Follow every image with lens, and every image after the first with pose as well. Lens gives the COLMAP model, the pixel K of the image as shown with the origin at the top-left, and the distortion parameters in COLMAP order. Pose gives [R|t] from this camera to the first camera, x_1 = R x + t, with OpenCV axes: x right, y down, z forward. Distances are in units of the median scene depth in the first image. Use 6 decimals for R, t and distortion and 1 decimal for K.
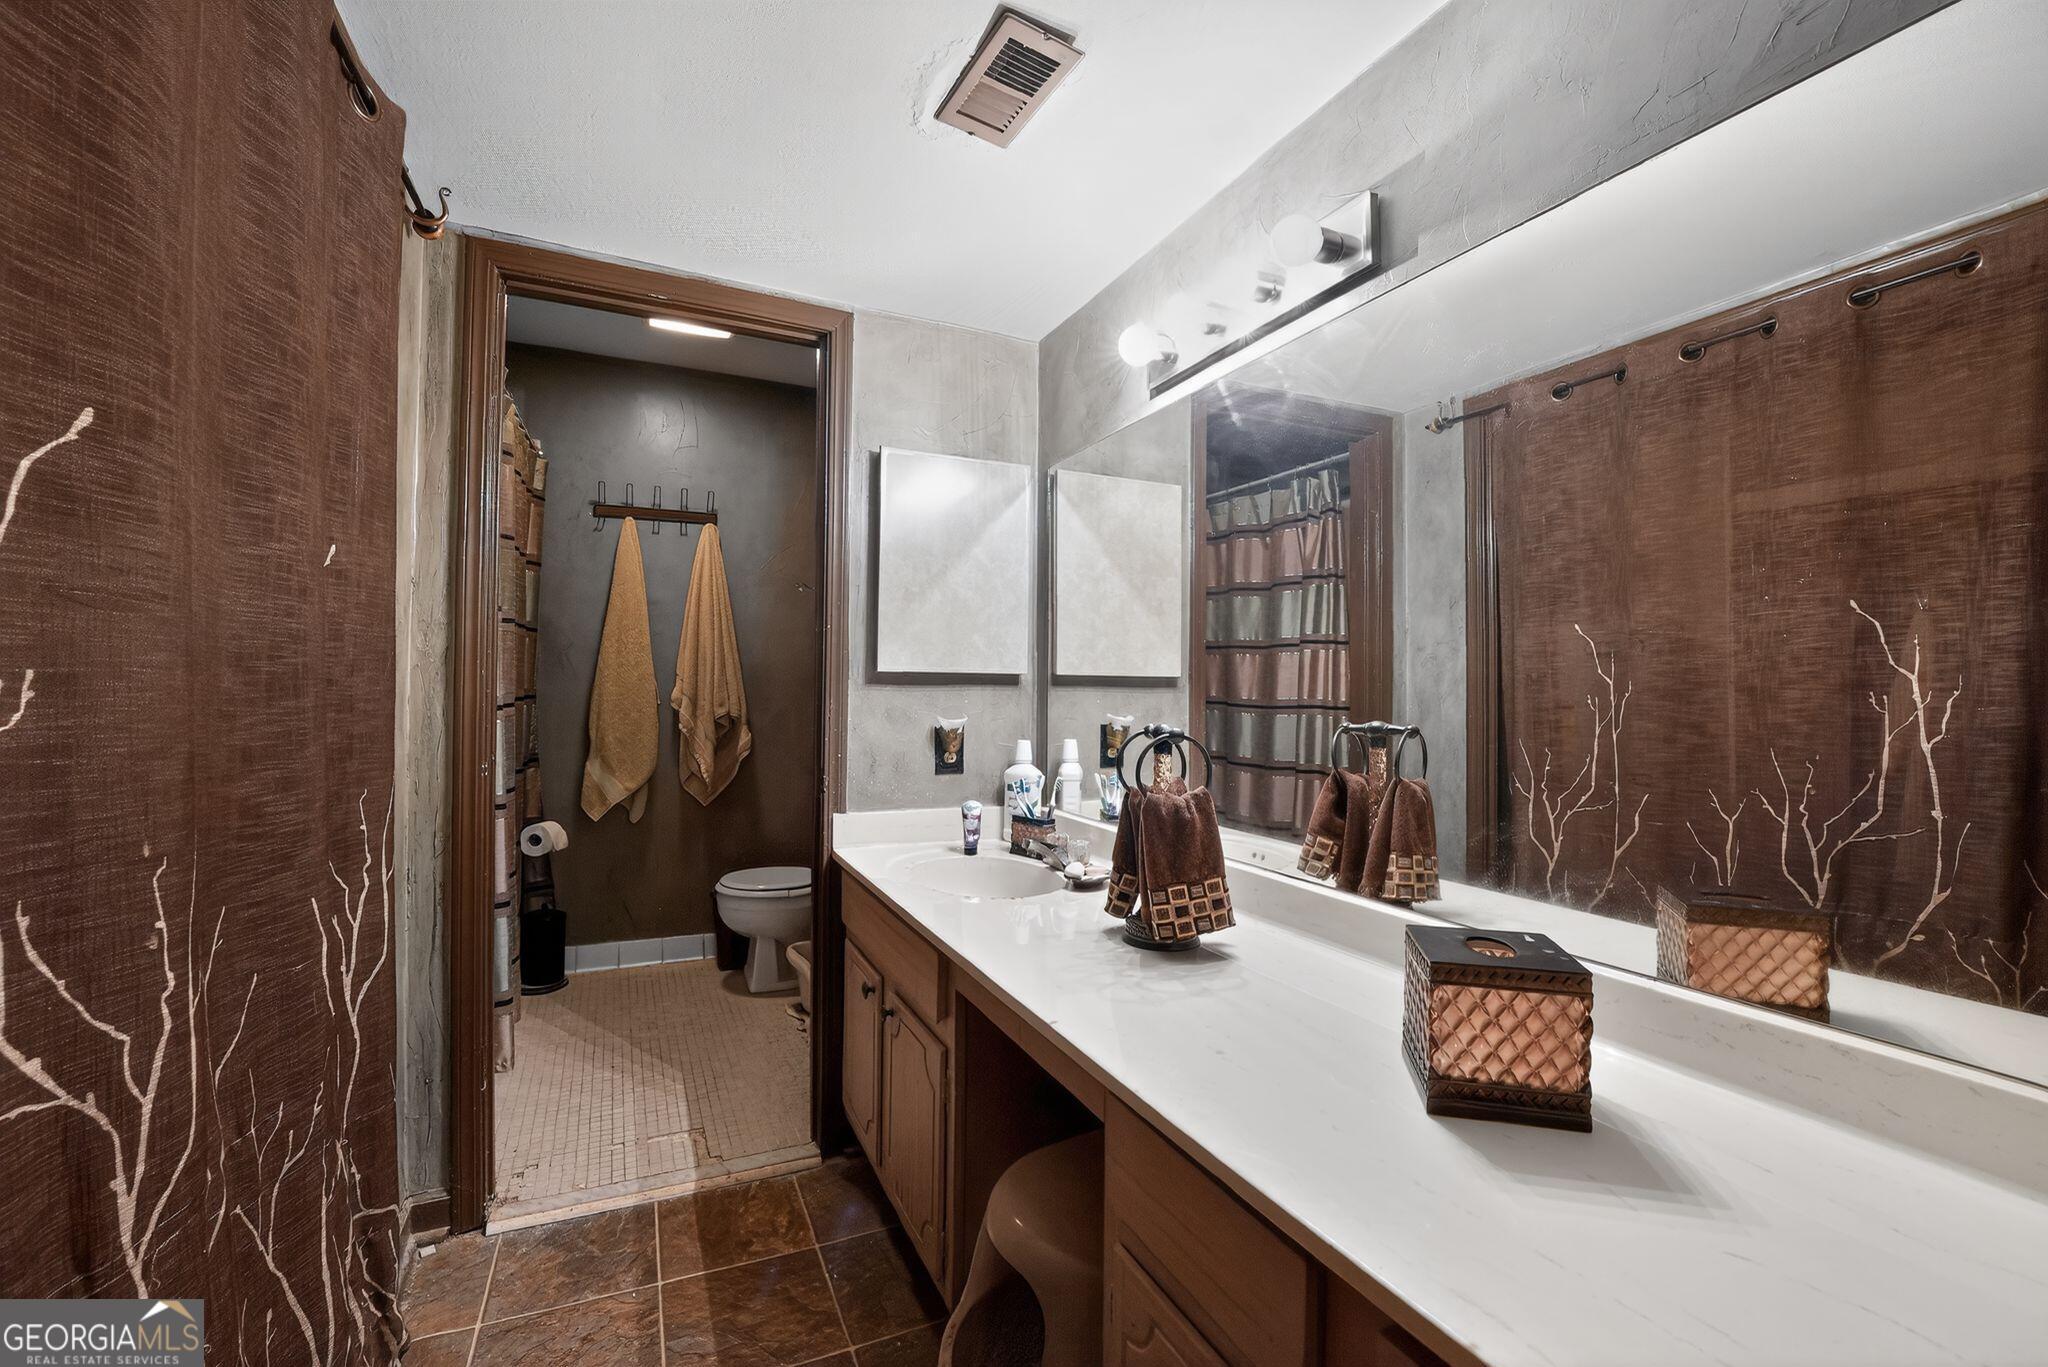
lens RADIAL K [[843.5, 0, 1015.3], [0, 843.5, 669.9], [0, 0, 1]] dist [-0.028738, 0.001930]
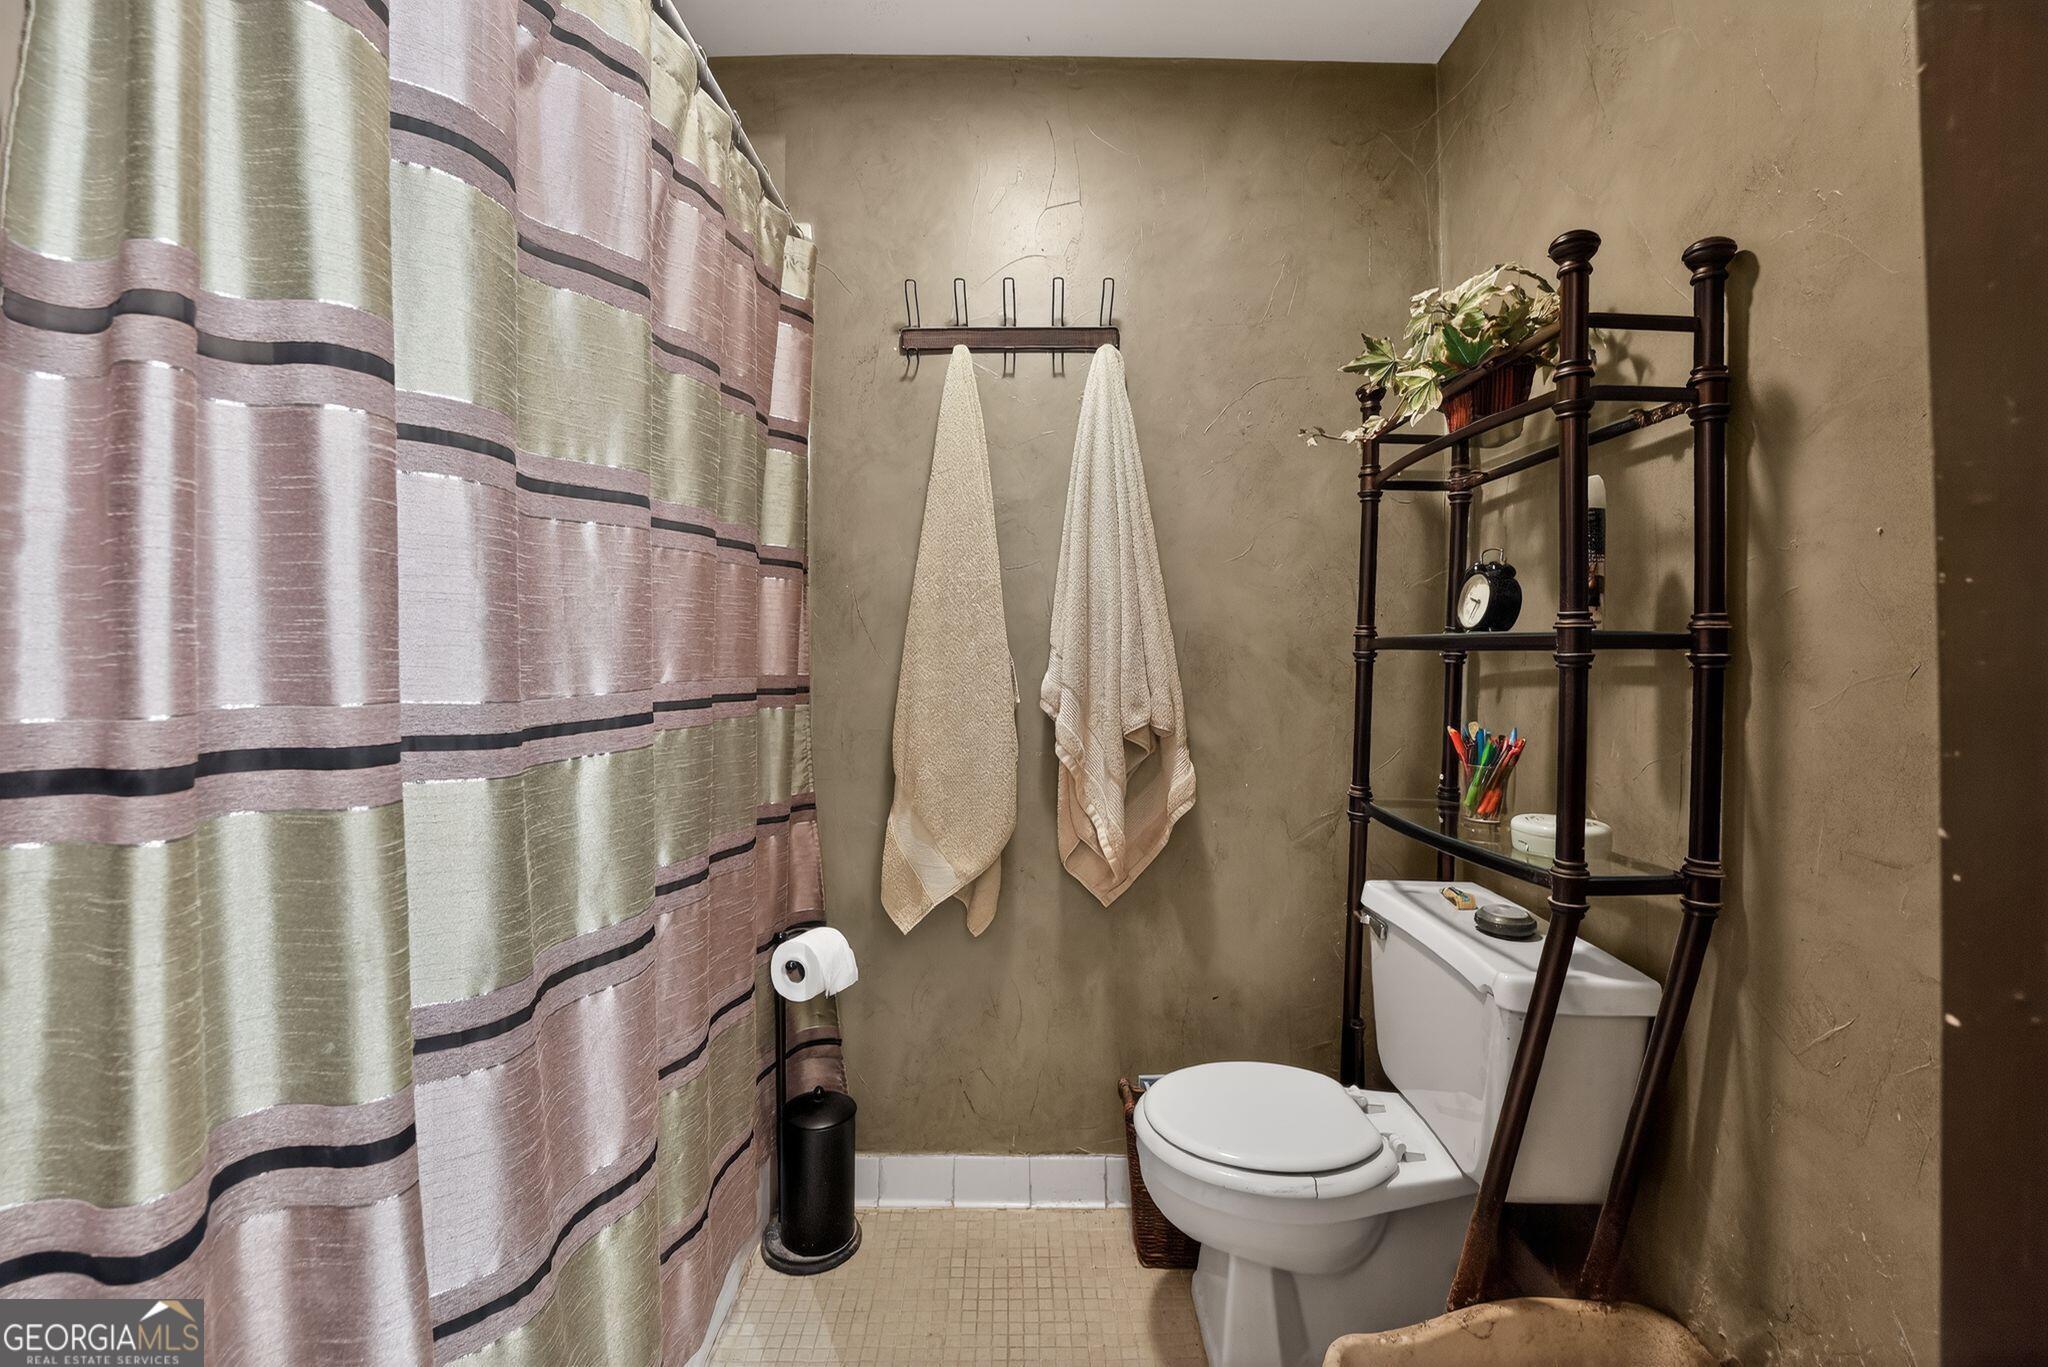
lens RADIAL K [[843.5, 0, 1029.5], [0, 843.5, 674.9], [0, 0, 1]] dist [-0.028738, 0.001930]
pose [[0.902673, -0.004540, -0.430303, -0.198409], [0.020393, 0.999272, 0.032237, 0.006598], [0.429843, -0.037874, 0.902109, 0.541621]]
